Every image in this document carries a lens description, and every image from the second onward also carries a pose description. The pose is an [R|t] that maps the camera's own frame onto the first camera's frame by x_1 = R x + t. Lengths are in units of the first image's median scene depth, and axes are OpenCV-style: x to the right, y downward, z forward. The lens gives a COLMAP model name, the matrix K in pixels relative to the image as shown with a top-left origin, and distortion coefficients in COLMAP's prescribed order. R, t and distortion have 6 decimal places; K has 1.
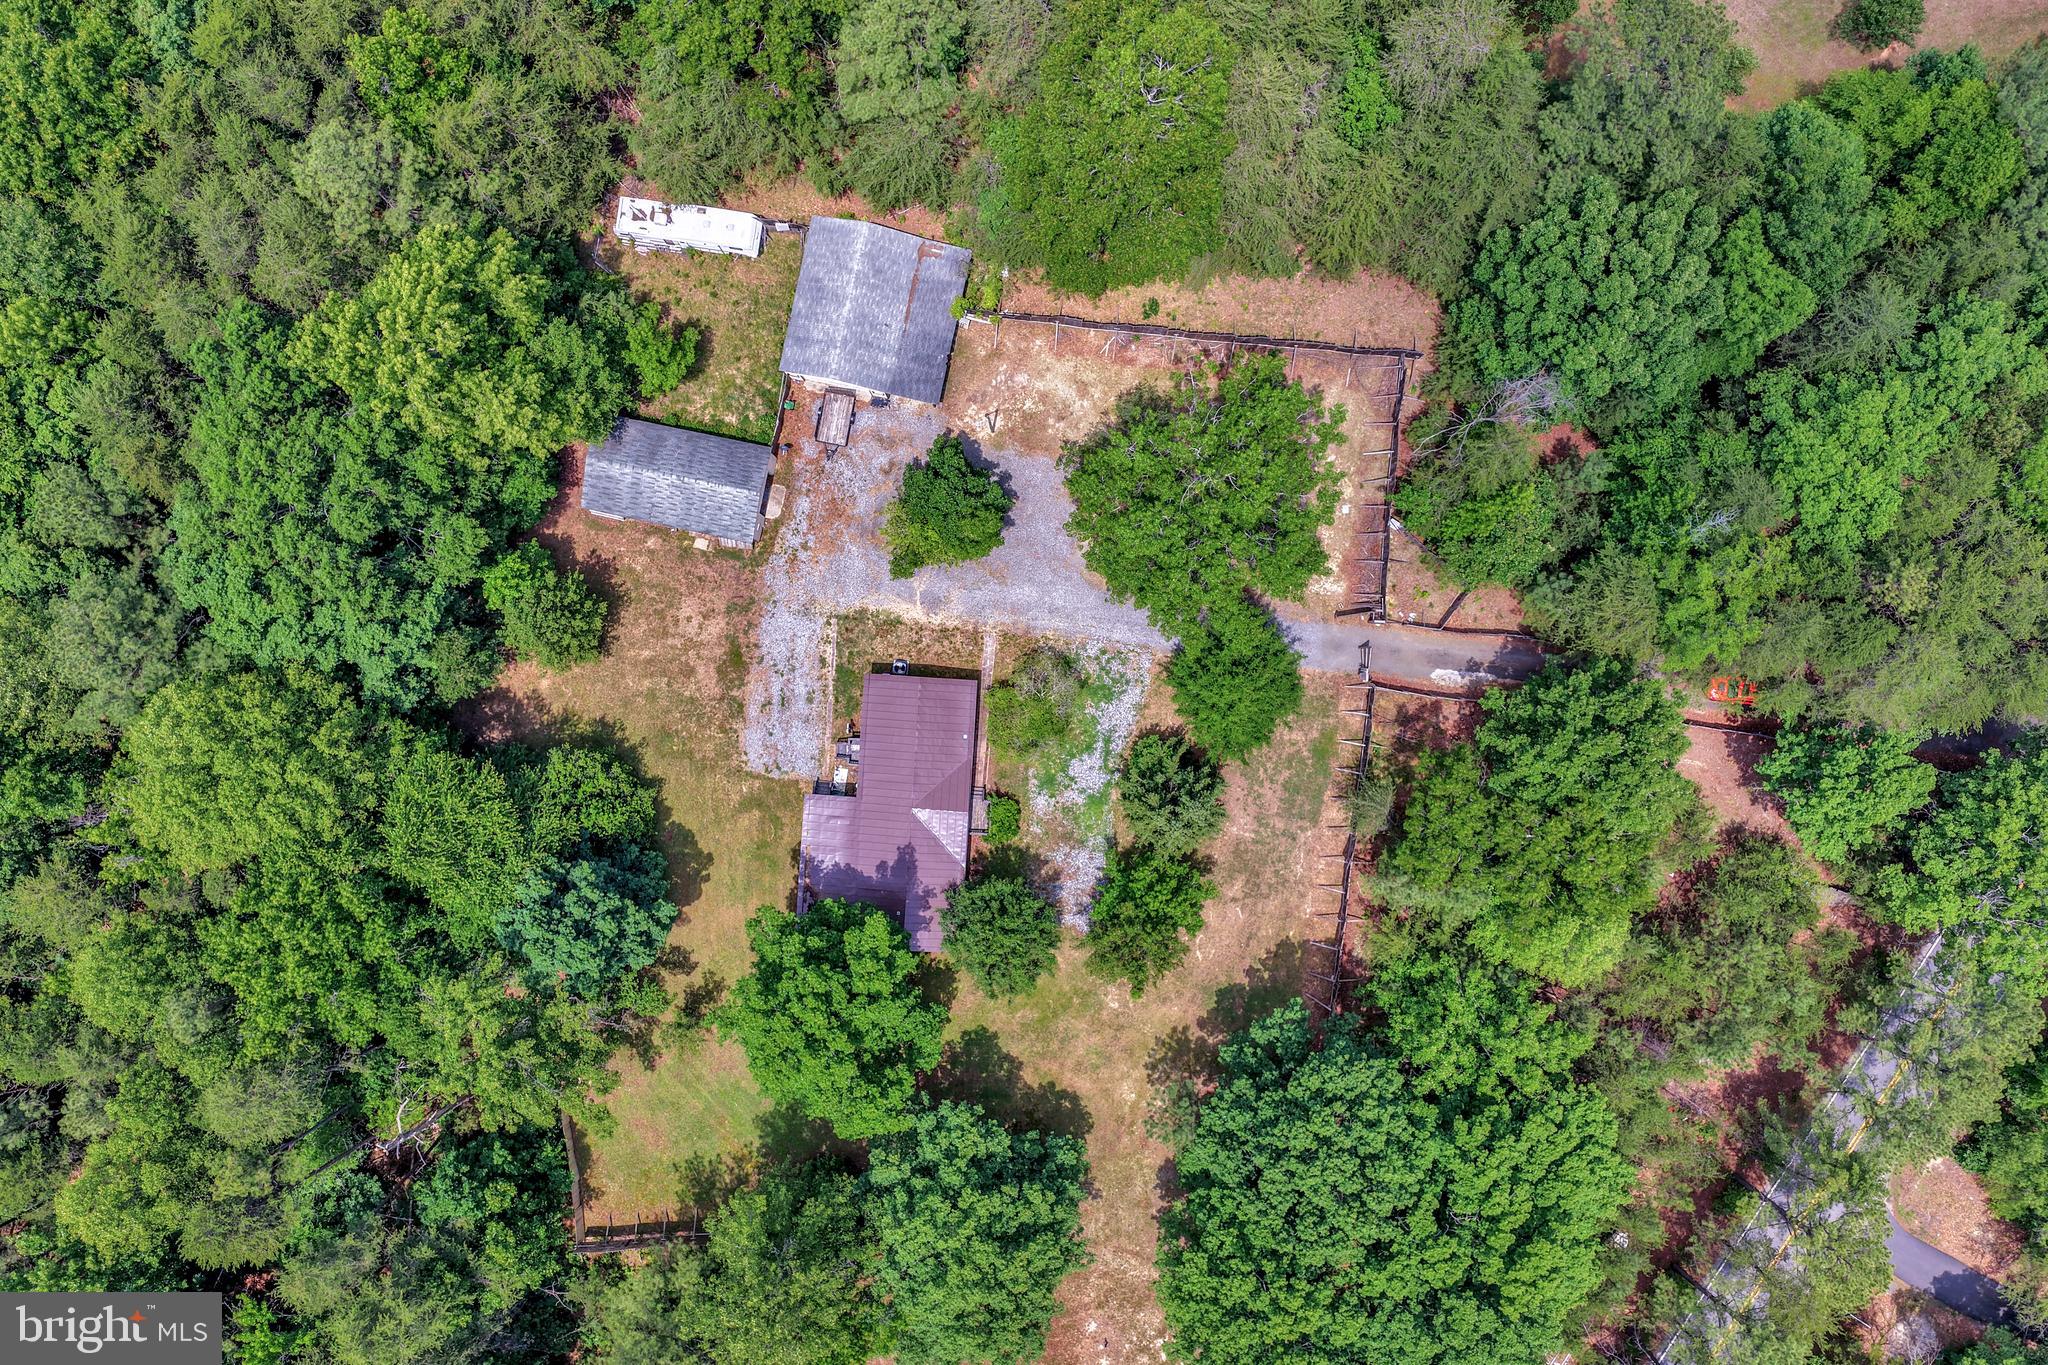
lens RADIAL K [[1701.3, 0, 1013.3], [0, 1701.3, 682.0], [0, 0, 1]] dist [-0.015255, 0.040040]
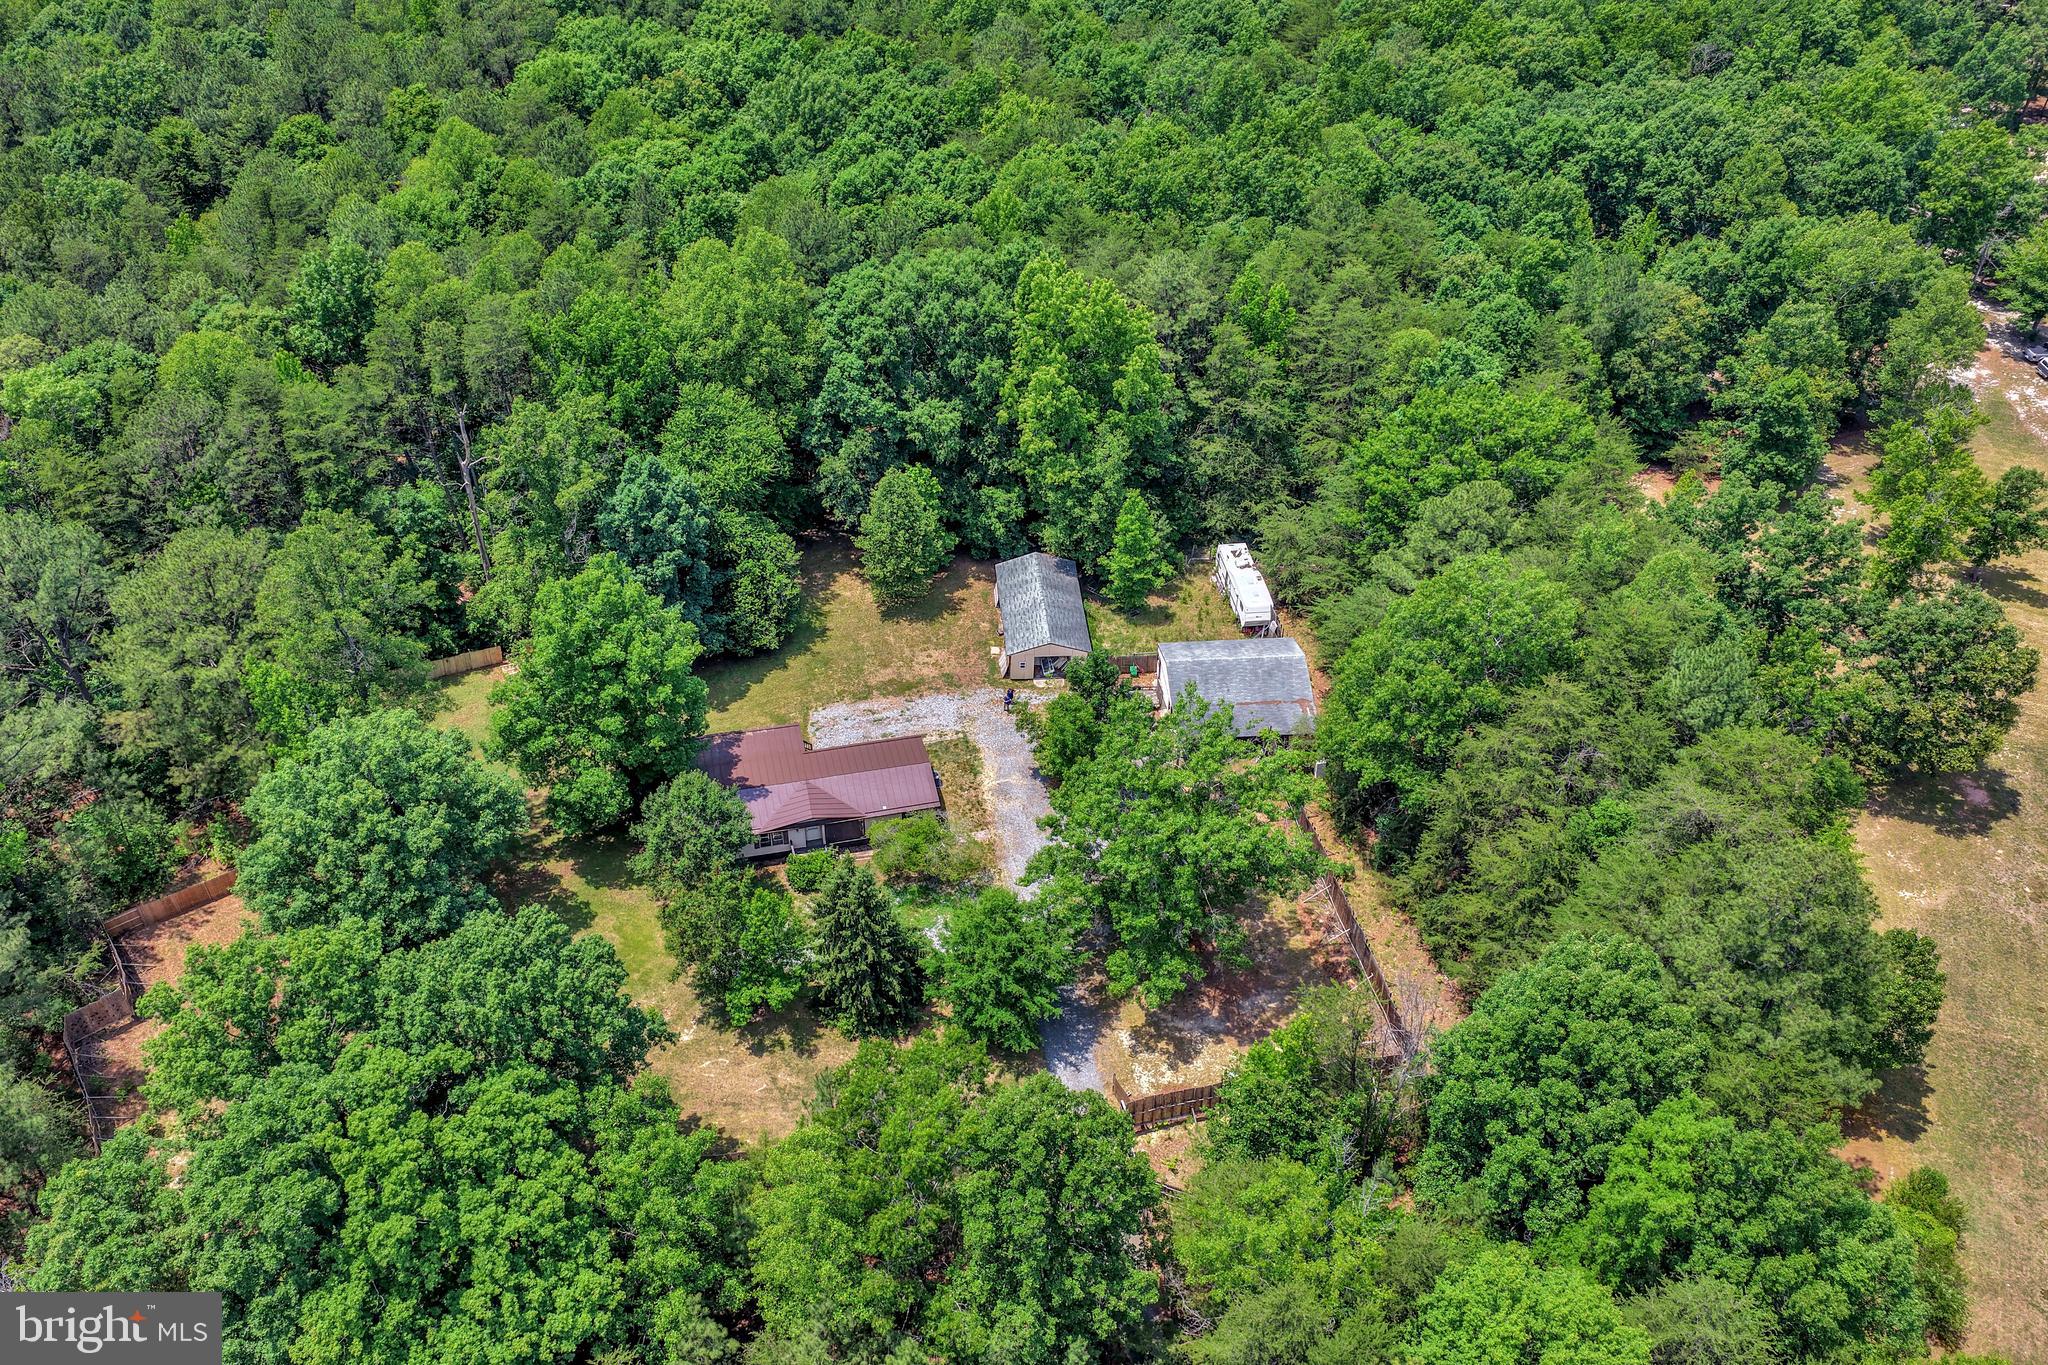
lens RADIAL K [[1701.3, 0, 1023.0], [0, 1701.3, 690.1], [0, 0, 1]] dist [-0.015255, 0.040040]
pose [[0.287652, 0.628329, -0.722813, 0.705712], [-0.957707, 0.182895, -0.222144, 0.169903], [-0.007381, 0.756143, 0.654365, 0.276941]]
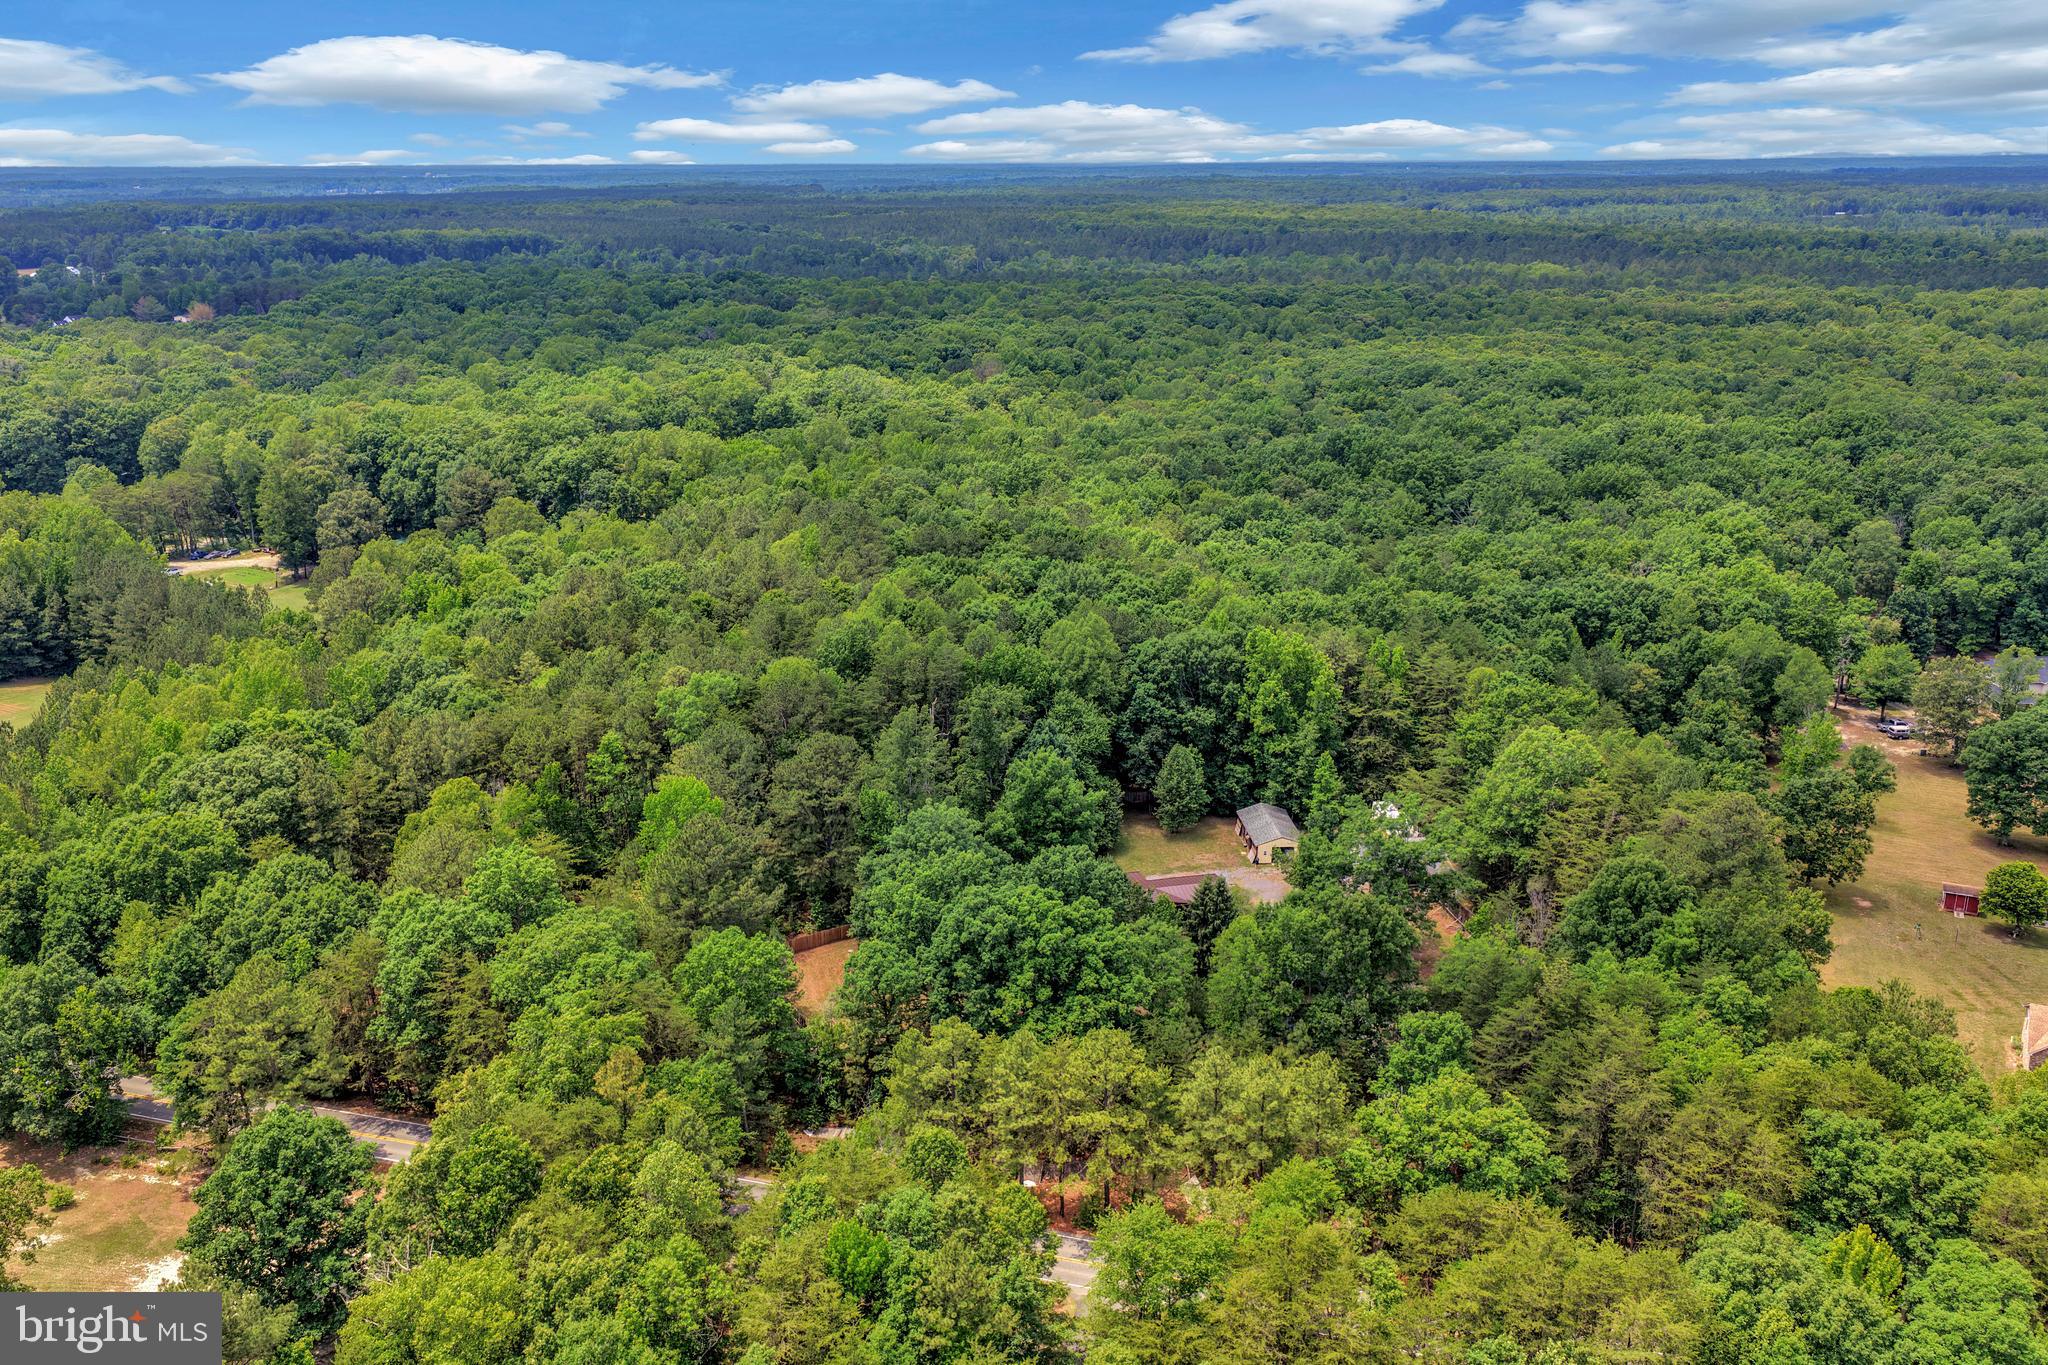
lens RADIAL K [[1701.3, 0, 1019.5], [0, 1701.3, 701.0], [0, 0, 1]] dist [-0.015255, 0.040040]
pose [[0.285287, 0.298410, -0.910803, 1.451384], [-0.958401, 0.097623, -0.268211, 0.664475], [0.008879, 0.949432, 0.313847, 0.270826]]
